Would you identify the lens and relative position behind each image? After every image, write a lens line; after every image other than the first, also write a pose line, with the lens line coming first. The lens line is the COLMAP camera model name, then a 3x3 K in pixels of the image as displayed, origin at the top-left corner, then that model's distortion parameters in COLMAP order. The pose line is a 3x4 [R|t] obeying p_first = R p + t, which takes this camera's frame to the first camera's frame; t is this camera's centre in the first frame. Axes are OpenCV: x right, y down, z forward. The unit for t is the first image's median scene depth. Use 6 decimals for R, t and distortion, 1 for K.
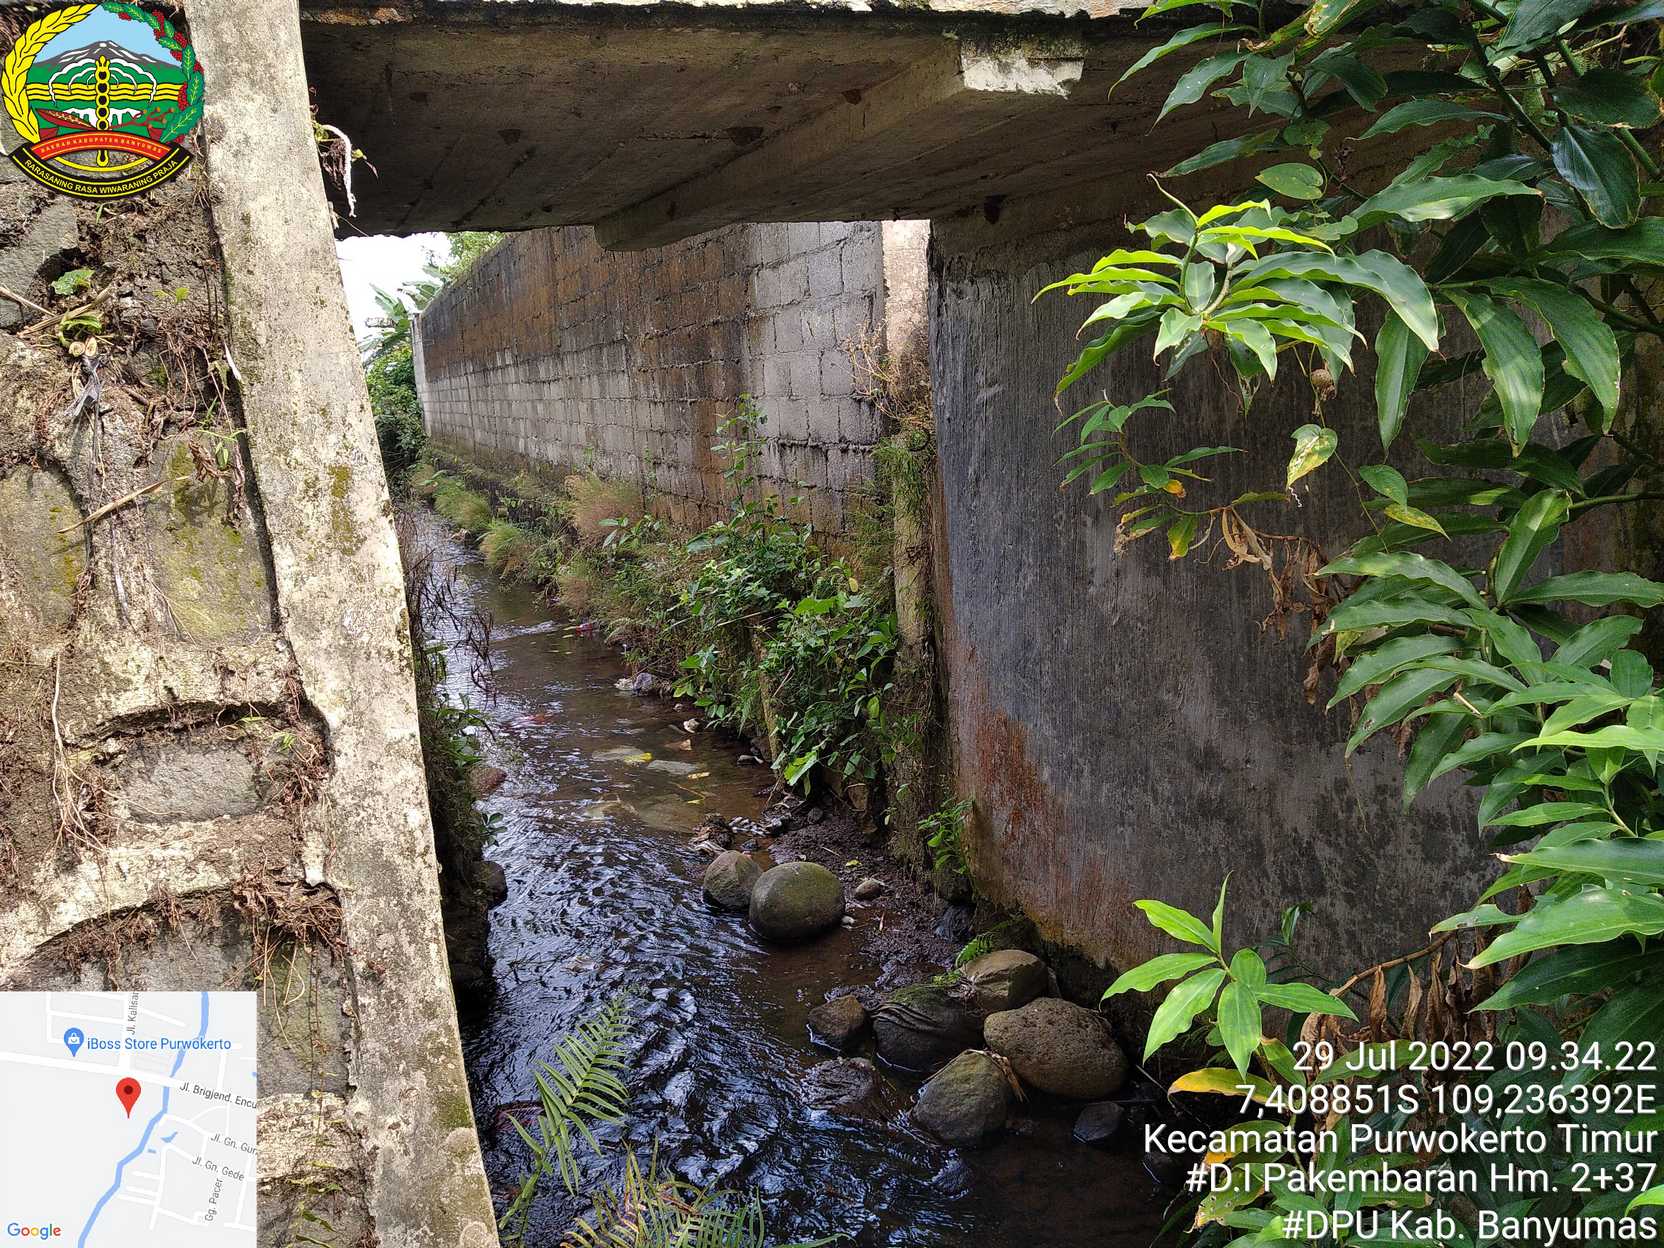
lens RADIAL K [[1416.0, 0, 850.6], [0, 1416.0, 596.1], [0, 0, 1]] dist [0.044115, -0.078296]
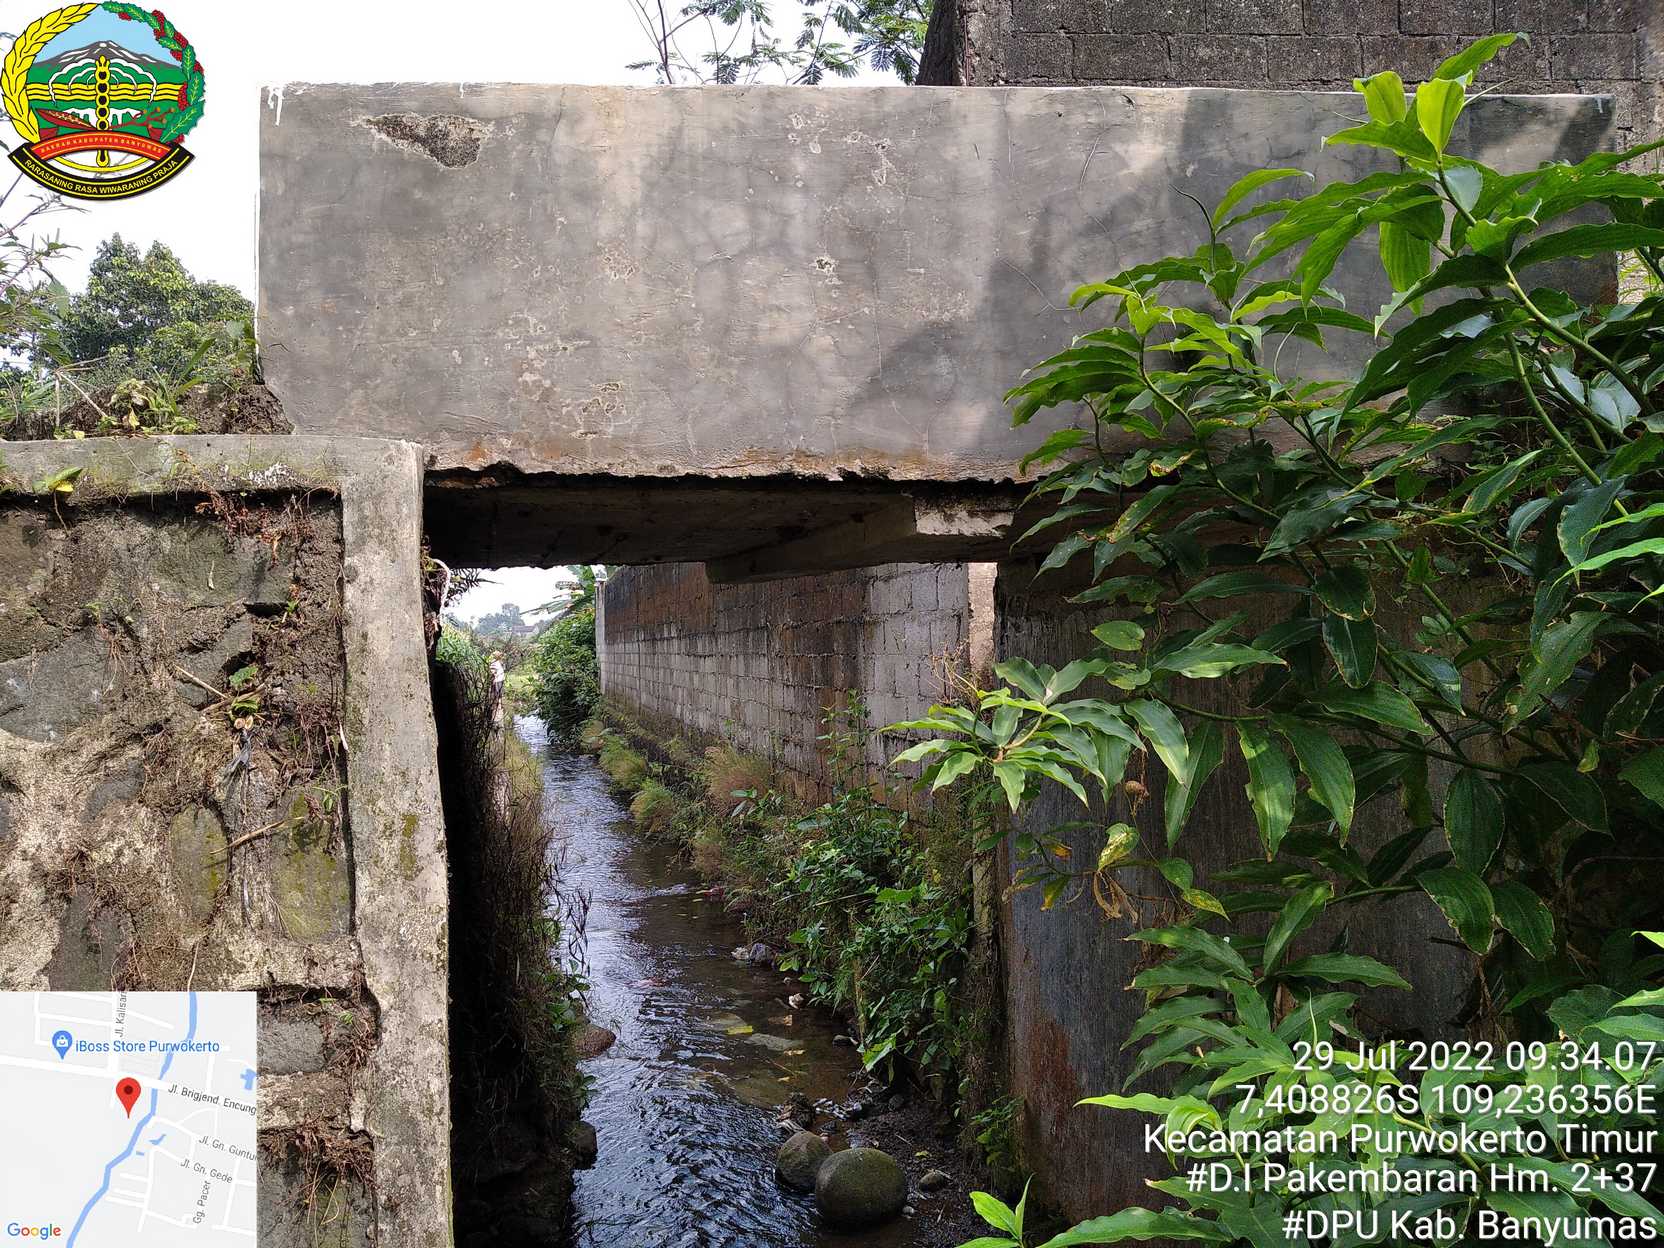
lens RADIAL K [[1416.0, 0, 849.6], [0, 1416.0, 617.7], [0, 0, 1]] dist [0.044115, -0.078296]
pose [[0.991874, 0.037298, -0.121631, 0.220453], [-0.057464, 0.984320, -0.166770, -0.072598], [0.113503, 0.172405, 0.978465, -0.325719]]
